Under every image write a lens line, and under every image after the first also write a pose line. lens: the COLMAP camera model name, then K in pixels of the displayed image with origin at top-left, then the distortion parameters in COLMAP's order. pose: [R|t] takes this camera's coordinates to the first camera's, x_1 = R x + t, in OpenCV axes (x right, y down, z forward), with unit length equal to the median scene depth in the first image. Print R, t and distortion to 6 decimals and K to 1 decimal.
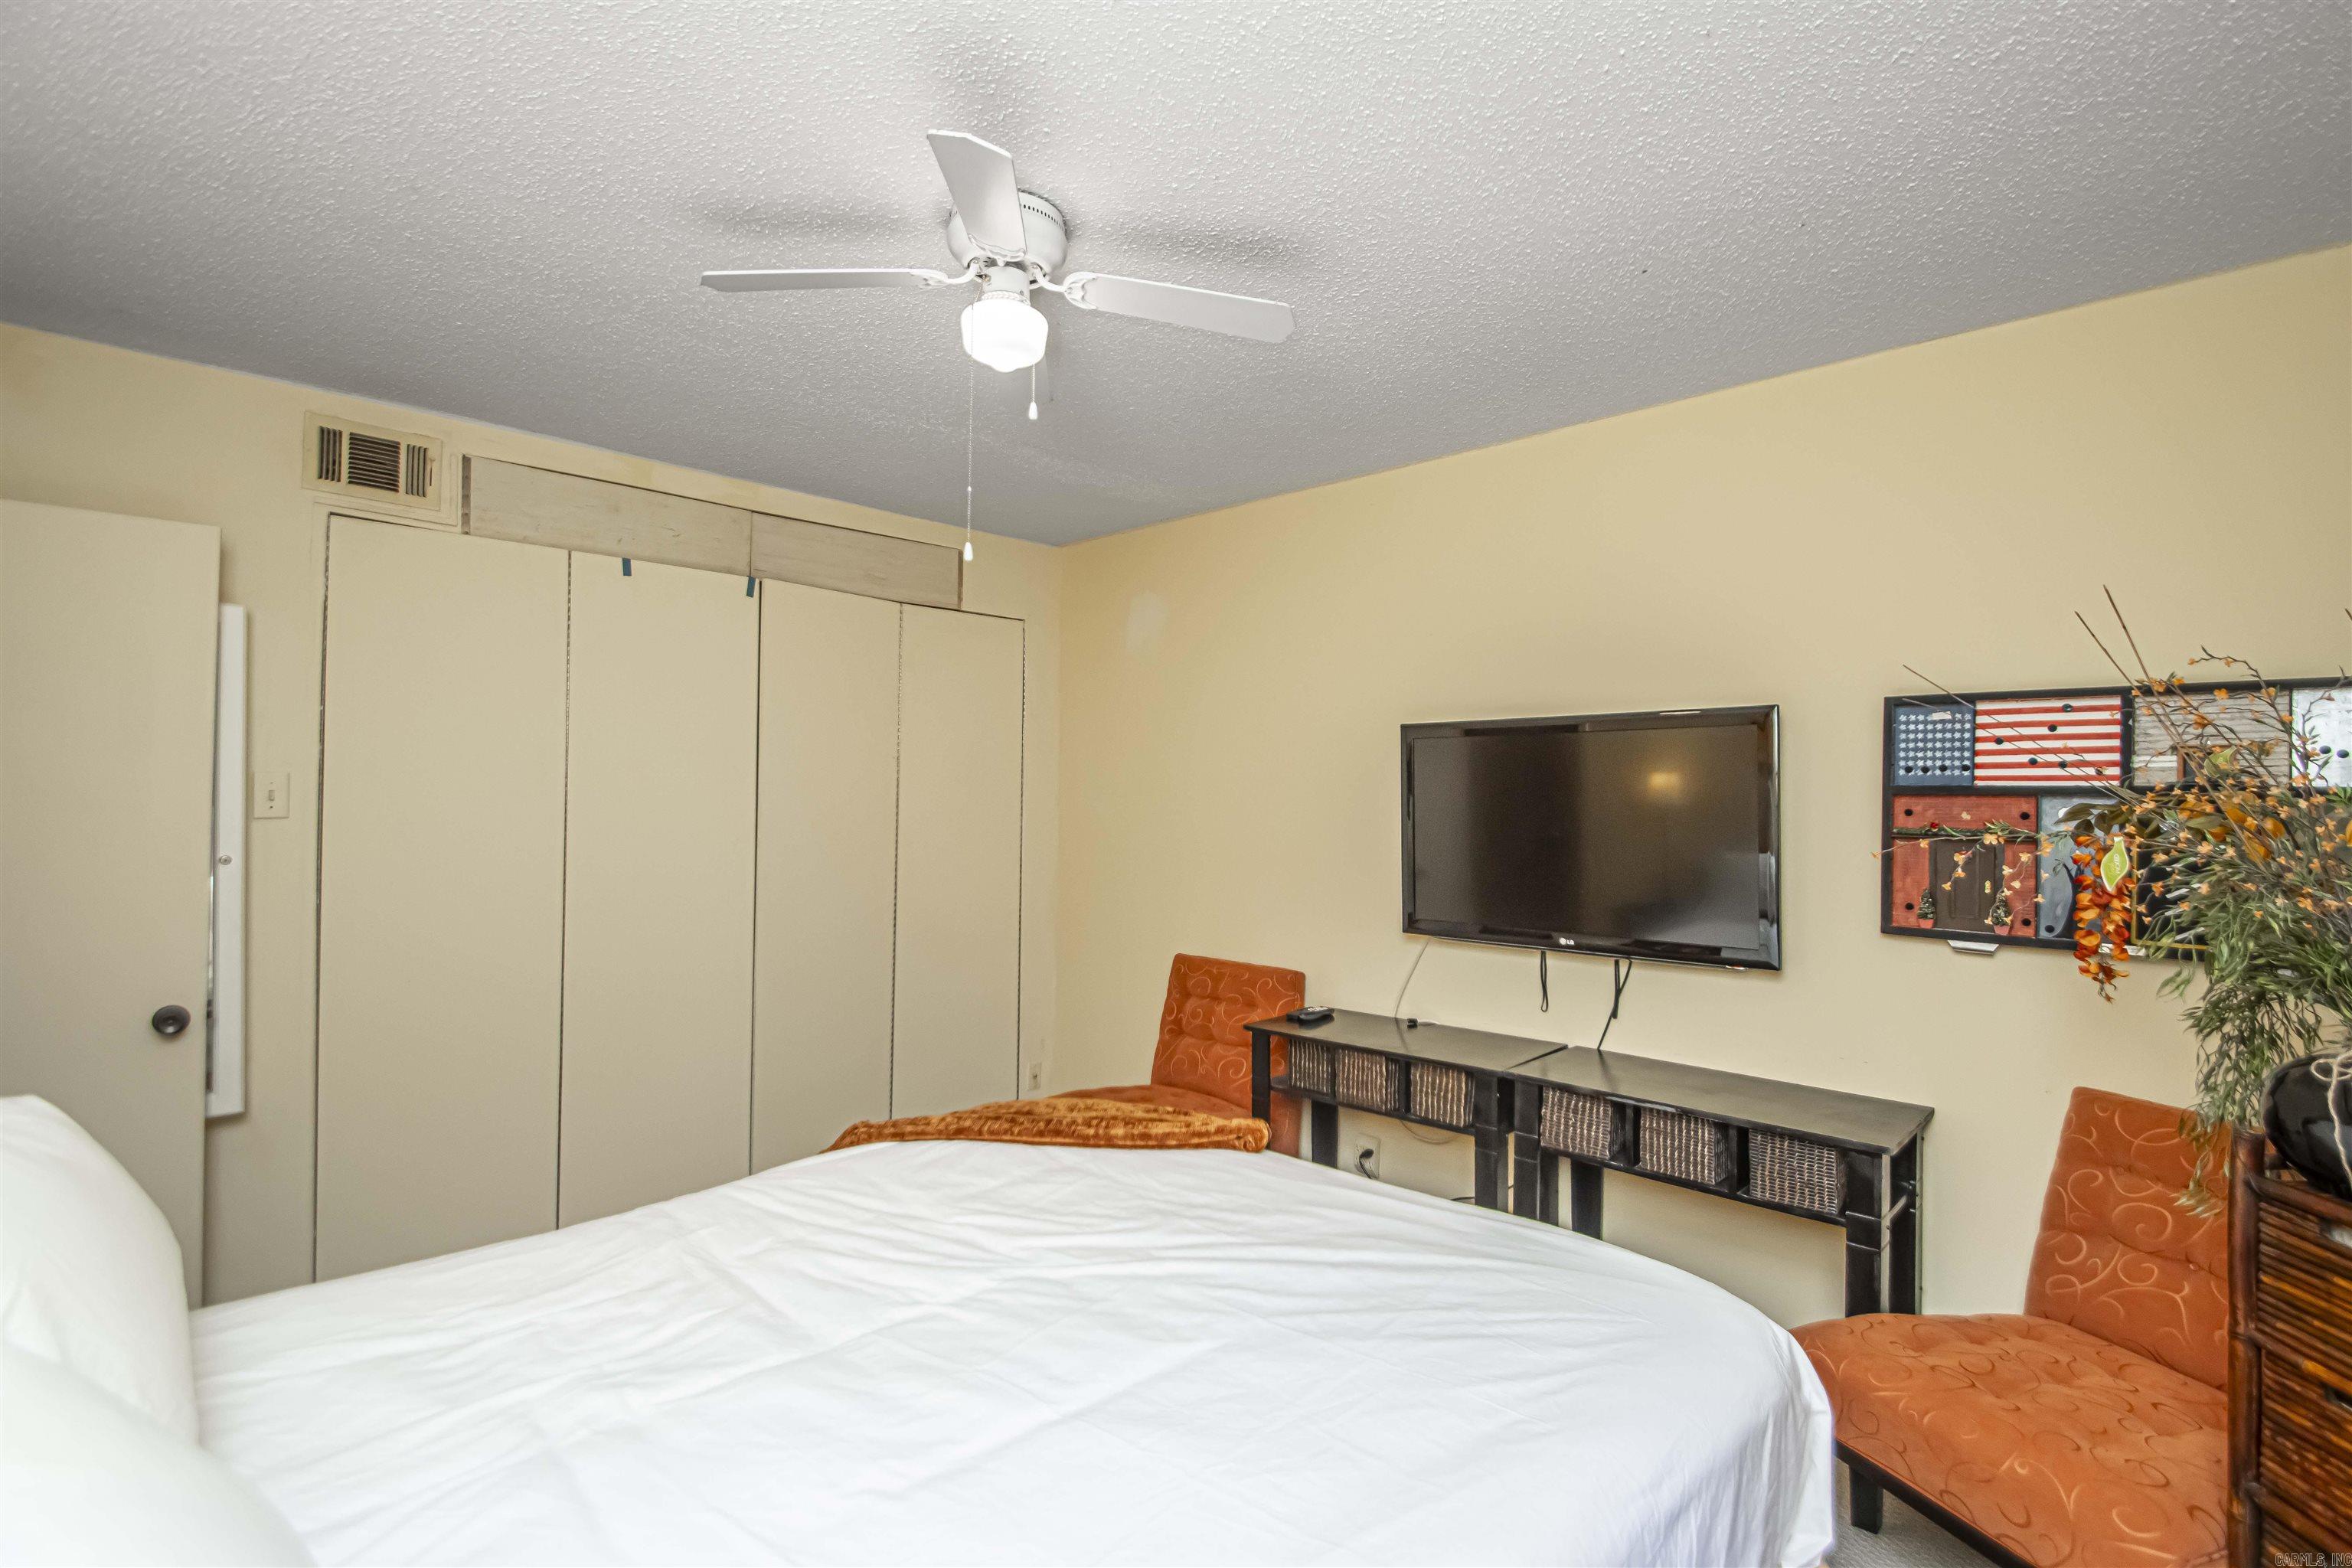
lens RADIAL K [[1089.6, 0, 1184.6], [0, 1089.6, 788.1], [0, 0, 1]] dist [0.012822, -0.008680]
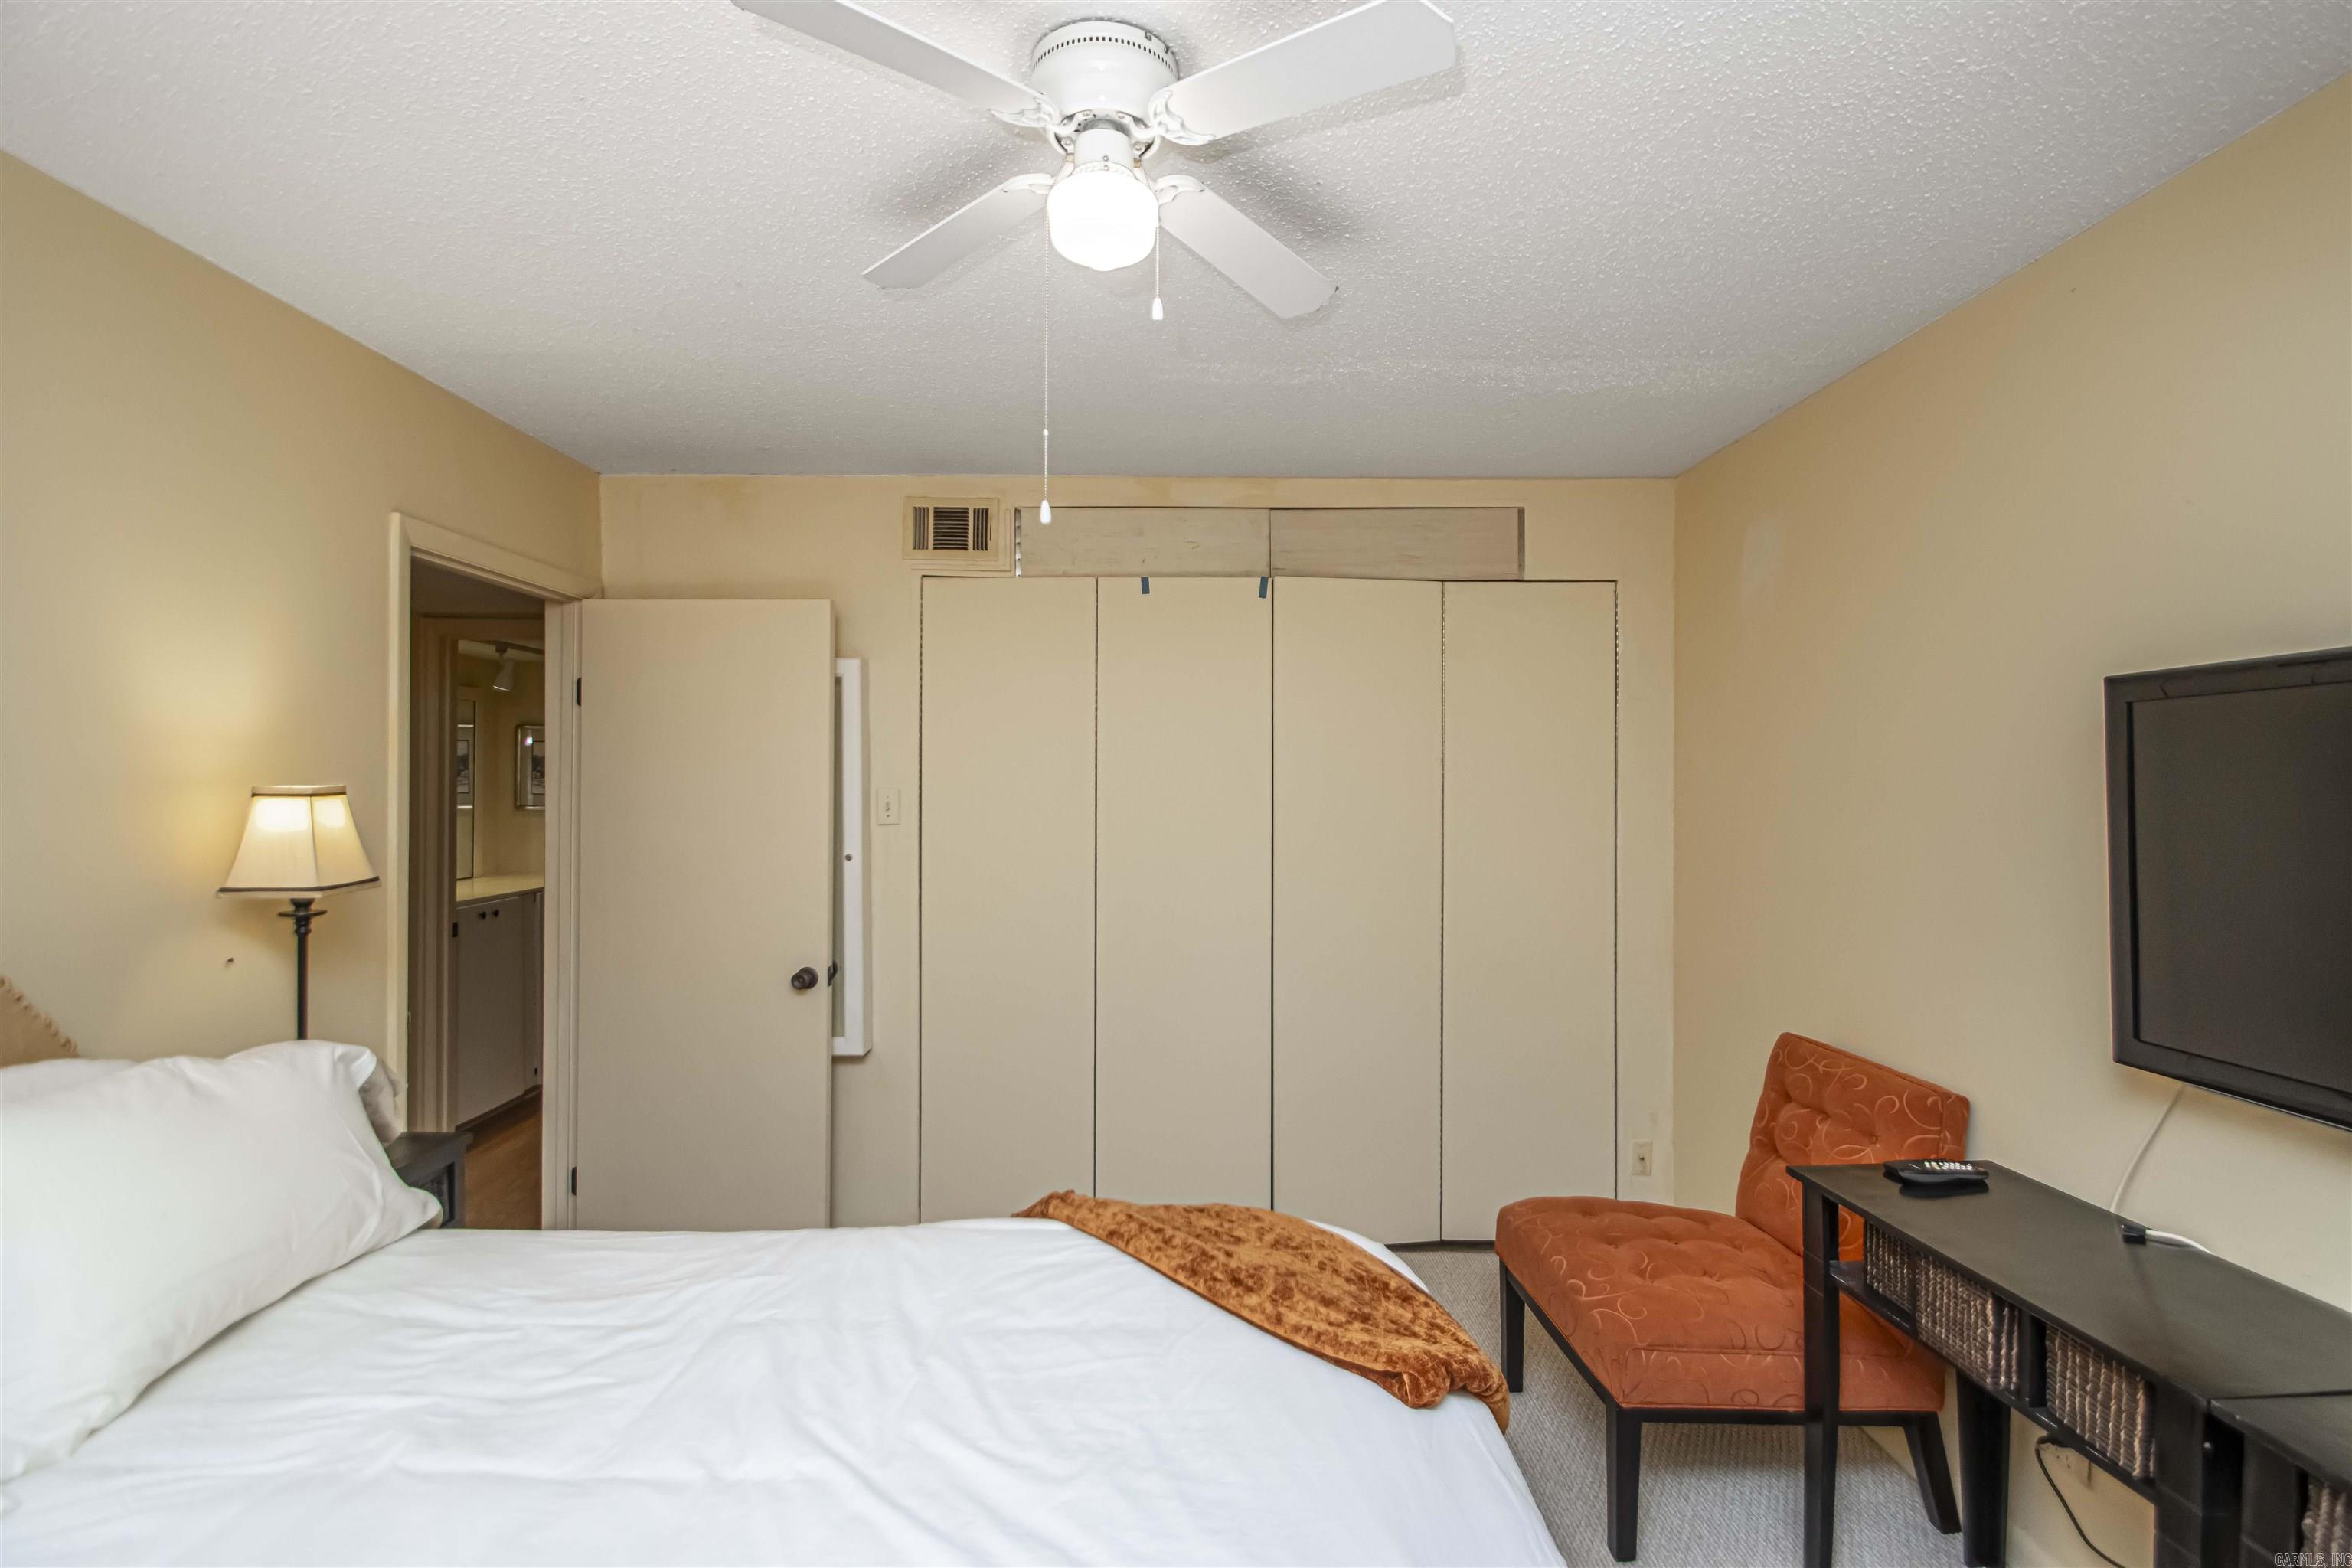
lens RADIAL K [[1089.6, 0, 1168.9], [0, 1089.6, 788.2], [0, 0, 1]] dist [0.012822, -0.008680]
pose [[0.715961, -0.009420, -0.698077, 0.258634], [0.011889, 0.999928, -0.001300, -0.008419], [0.698039, -0.007369, 0.716021, 0.305436]]
